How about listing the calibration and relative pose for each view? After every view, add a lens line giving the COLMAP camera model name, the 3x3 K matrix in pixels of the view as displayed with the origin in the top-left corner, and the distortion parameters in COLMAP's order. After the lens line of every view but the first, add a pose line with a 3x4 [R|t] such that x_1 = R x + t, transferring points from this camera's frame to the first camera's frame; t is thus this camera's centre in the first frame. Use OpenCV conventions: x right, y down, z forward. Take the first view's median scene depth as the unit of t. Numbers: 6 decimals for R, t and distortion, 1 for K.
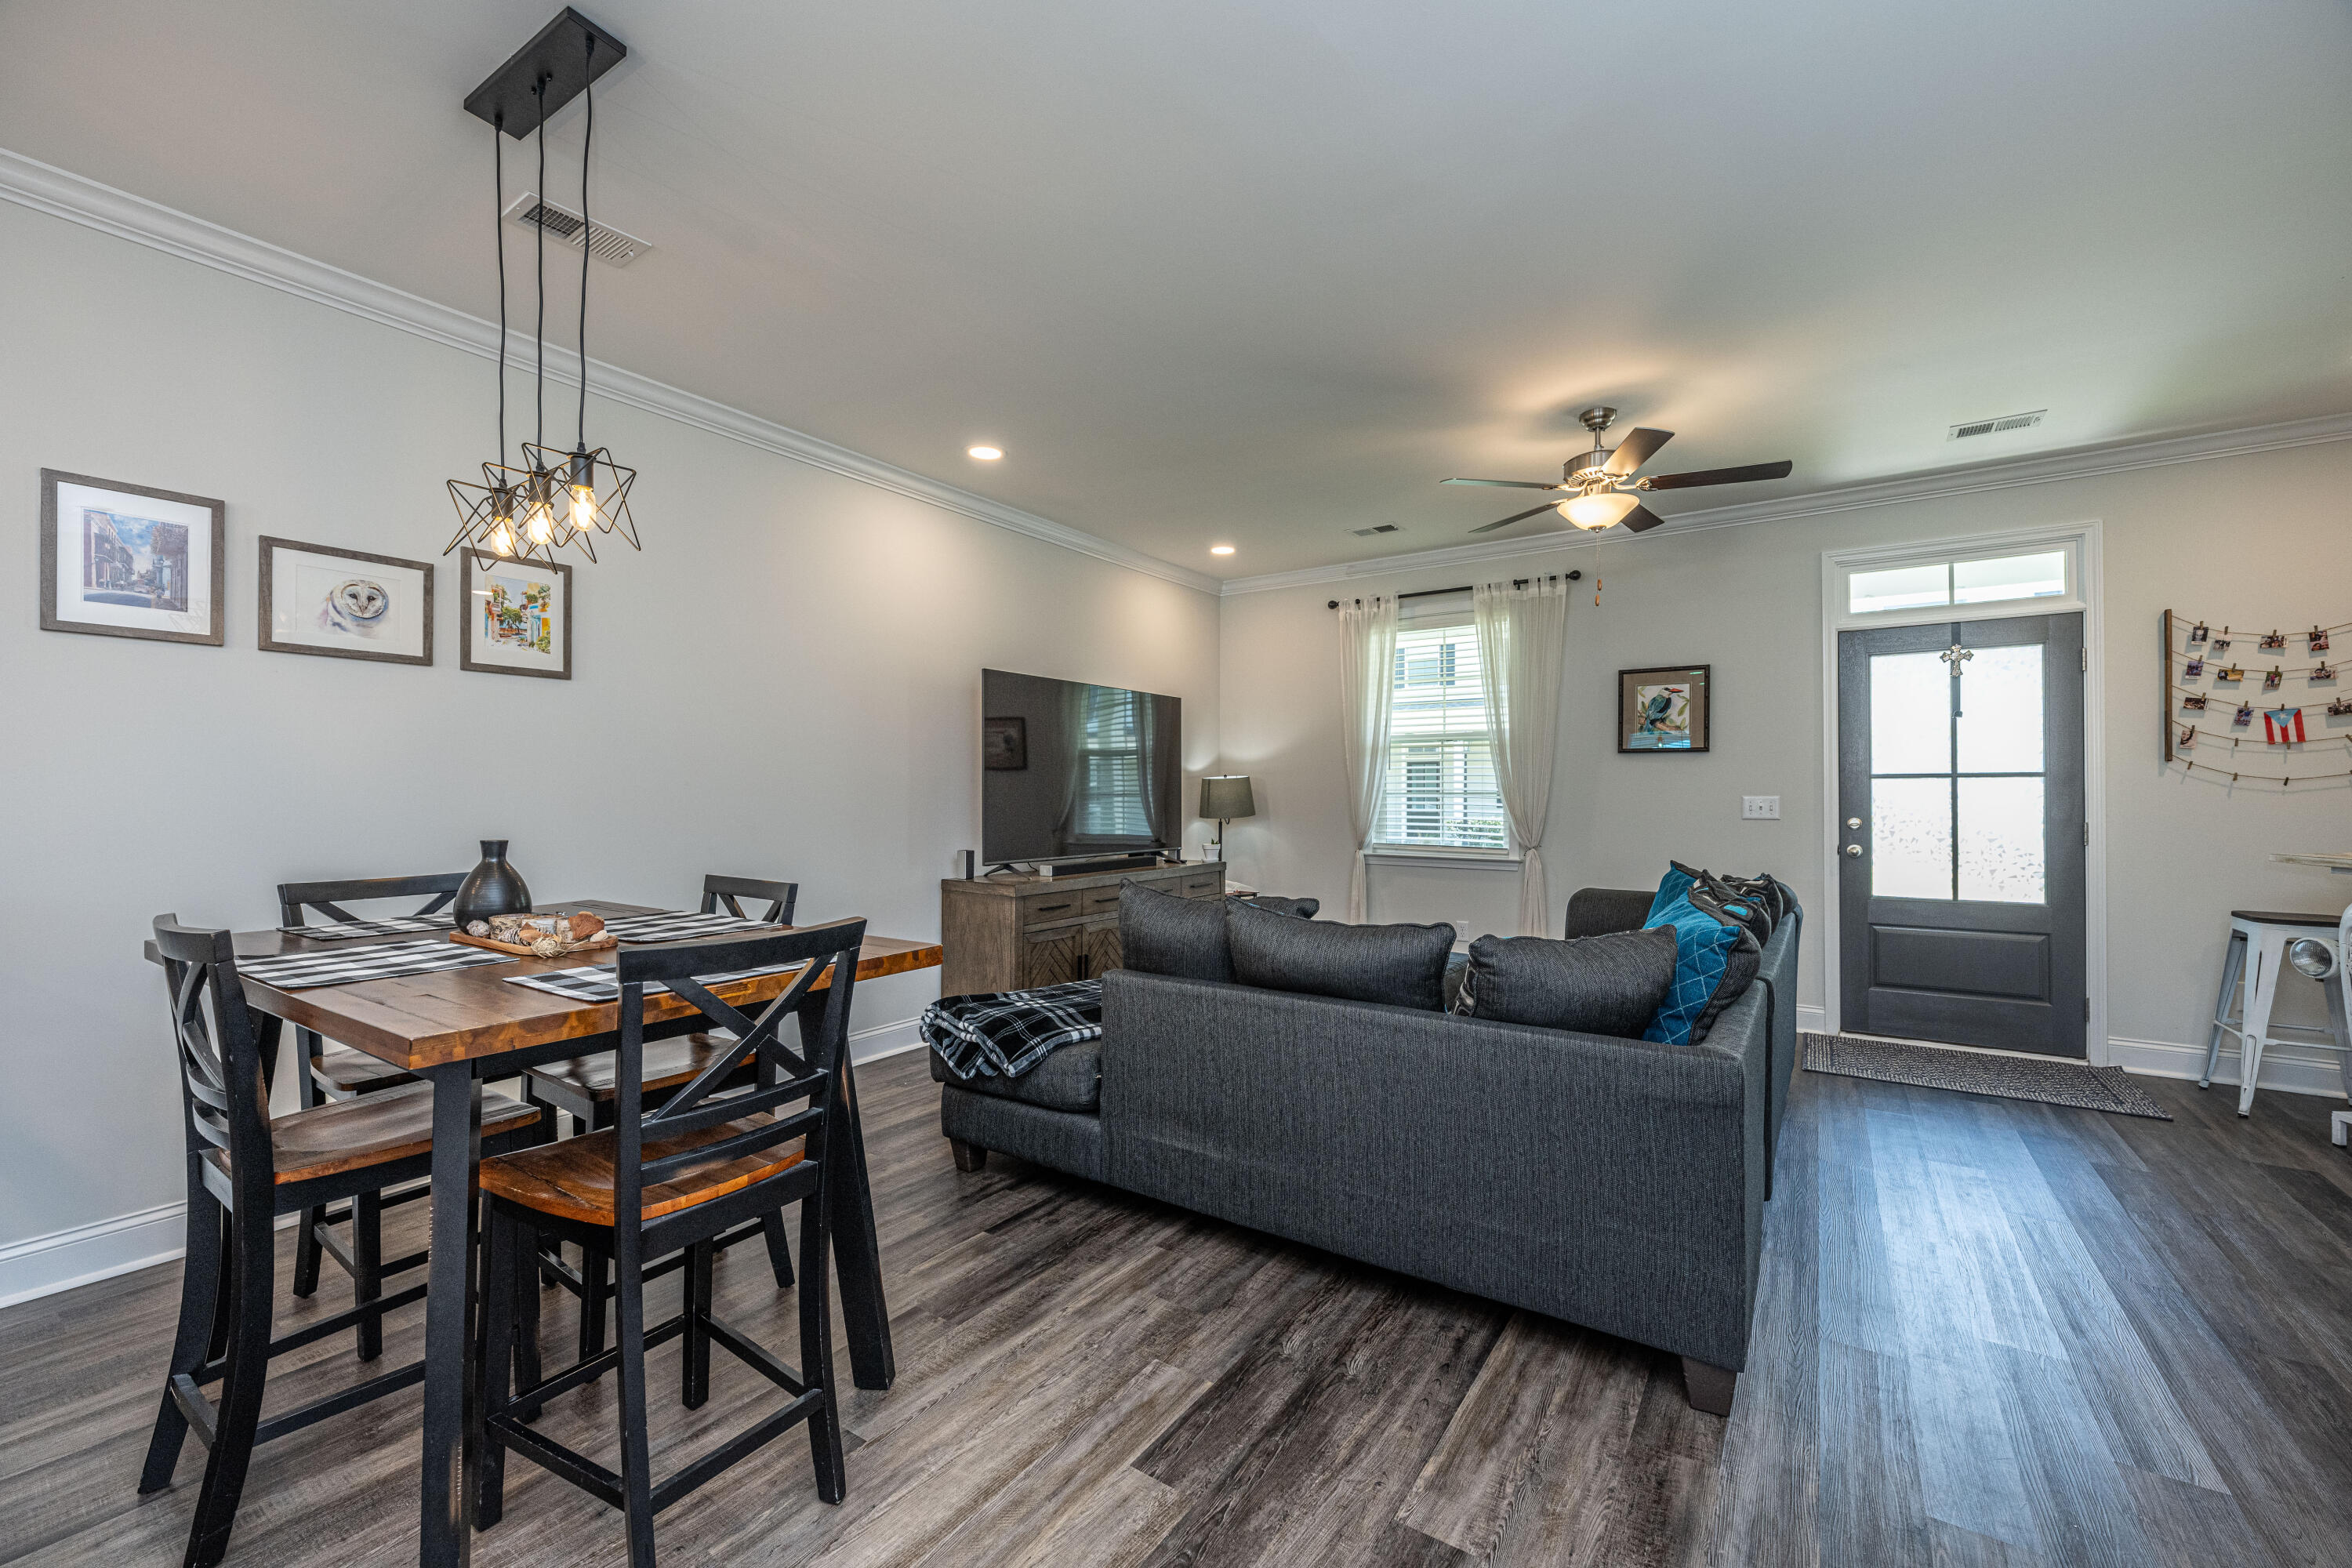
lens RADIAL K [[943.1, 0, 1189.9], [0, 943.1, 789.3], [0, 0, 1]] dist [0.001527, -0.000274]
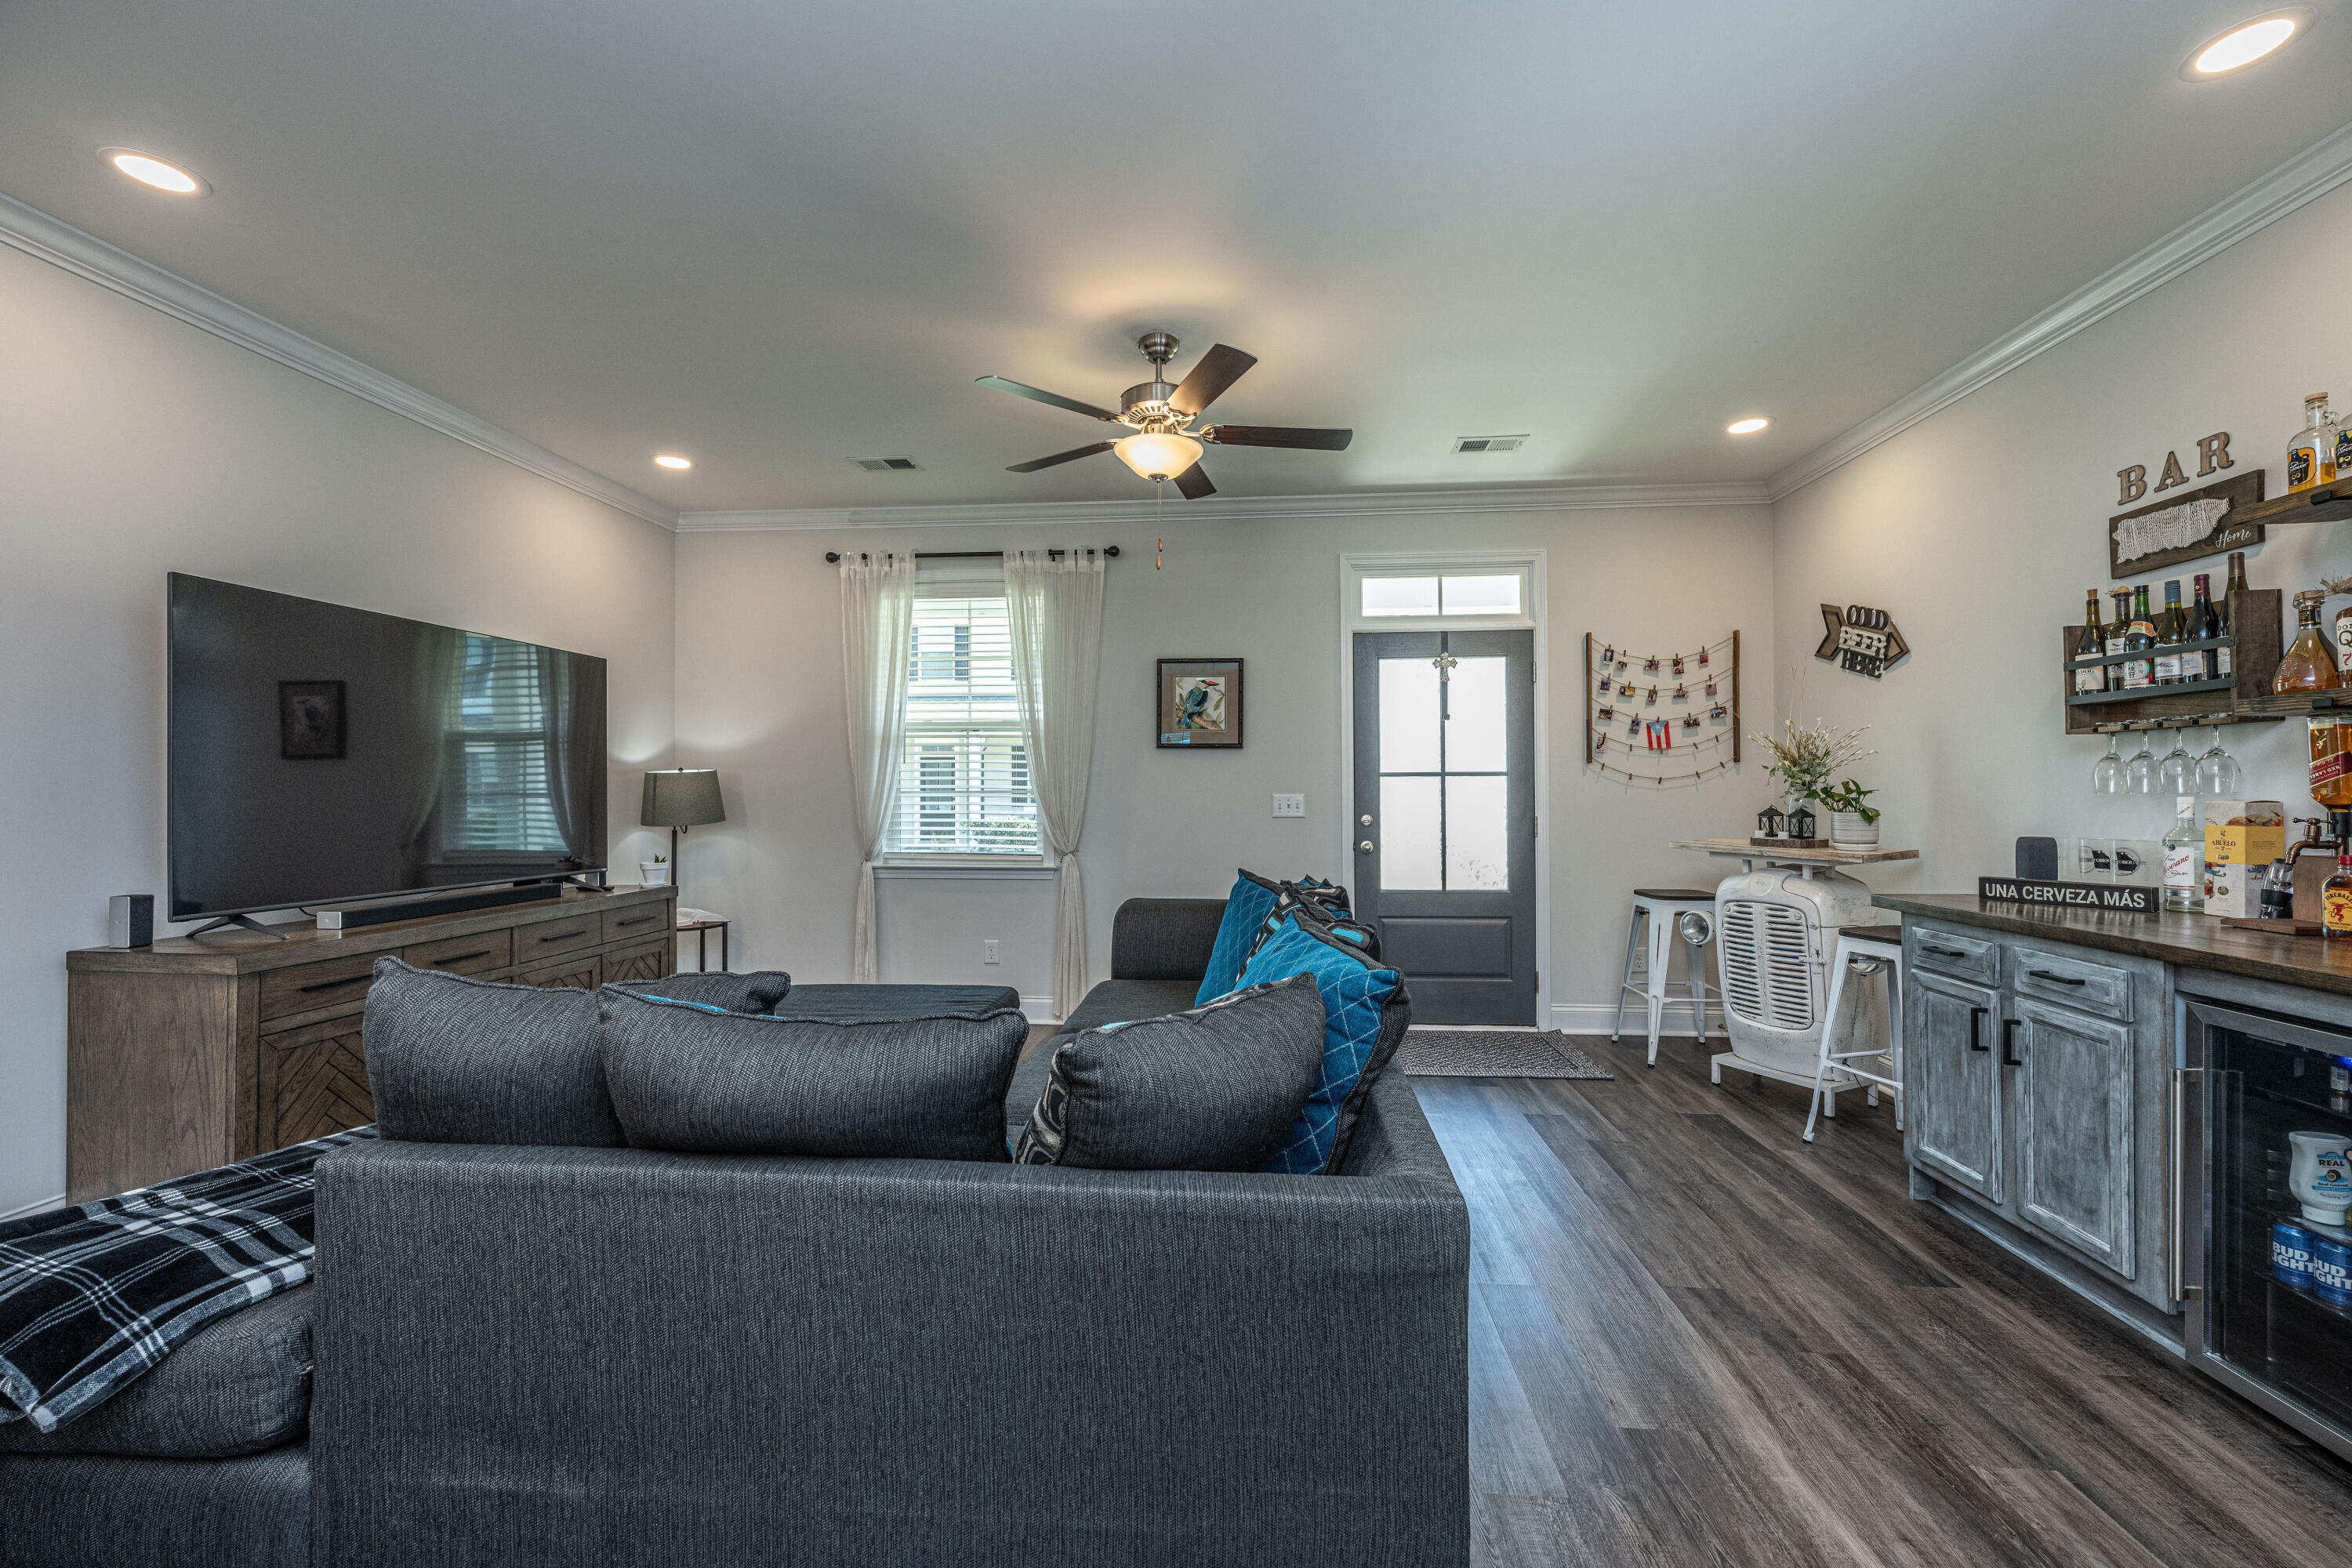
lens RADIAL K [[943.1, 0, 1195.8], [0, 943.1, 792.3], [0, 0, 1]] dist [0.001527, -0.000274]
pose [[0.872246, -0.002619, 0.489060, 0.041364], [0.000197, 0.999987, 0.005004, 0.000775], [-0.489067, -0.004269, 0.872236, 0.214847]]
